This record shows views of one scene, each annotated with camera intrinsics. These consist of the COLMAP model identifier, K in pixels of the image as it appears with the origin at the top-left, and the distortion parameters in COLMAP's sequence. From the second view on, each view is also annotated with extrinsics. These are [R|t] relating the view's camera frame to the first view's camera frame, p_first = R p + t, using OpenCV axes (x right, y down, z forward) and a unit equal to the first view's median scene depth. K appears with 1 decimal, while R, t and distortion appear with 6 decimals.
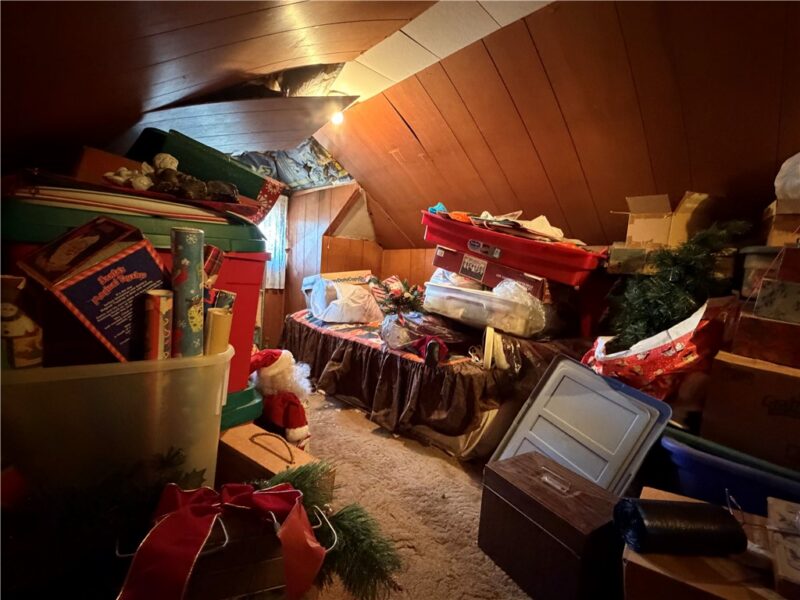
lens RADIAL K [[359.0, 0, 399.7], [0, 359.0, 303.3], [0, 0, 1]] dist [-0.003291, 0.000713]
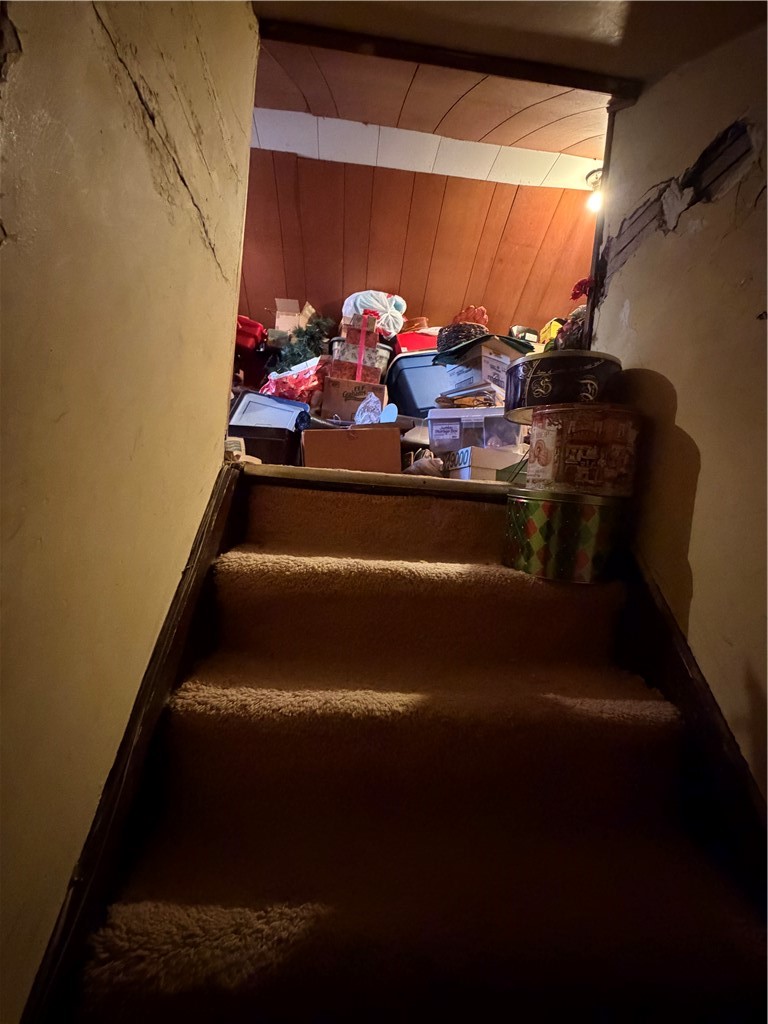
lens RADIAL K [[459.5, 0, 382.3], [0, 459.5, 509.1], [0, 0, 1]] dist [-0.003291, 0.000713]
pose [[0.623669, -0.040615, 0.780633, -0.862890], [0.033570, 0.999120, 0.025163, 0.752203], [-0.780968, 0.010513, 0.624483, -0.762373]]
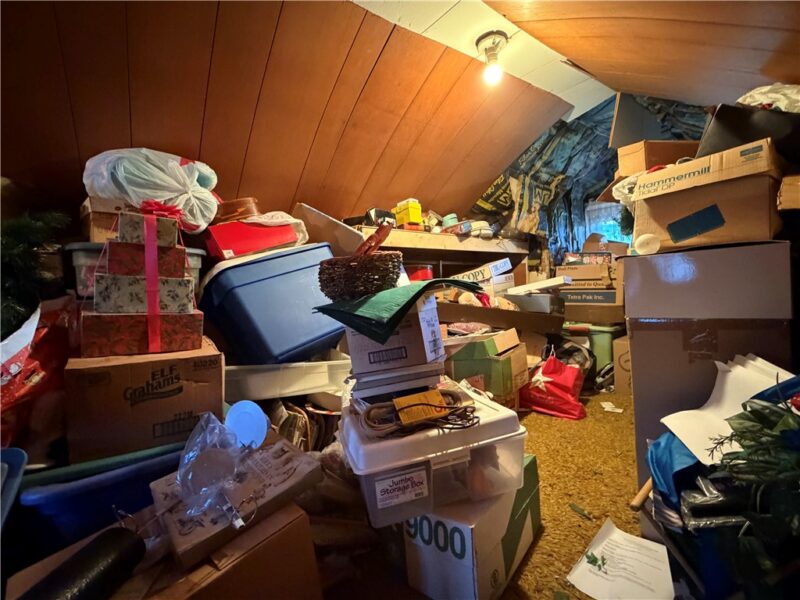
lens RADIAL K [[359.0, 0, 400.2], [0, 359.0, 299.4], [0, 0, 1]] dist [-0.003291, 0.000713]
pose [[0.071374, -0.118091, 0.990434, 0.097508], [0.145100, 0.983633, 0.106823, 0.012769], [-0.986839, 0.136087, 0.087341, 0.100917]]
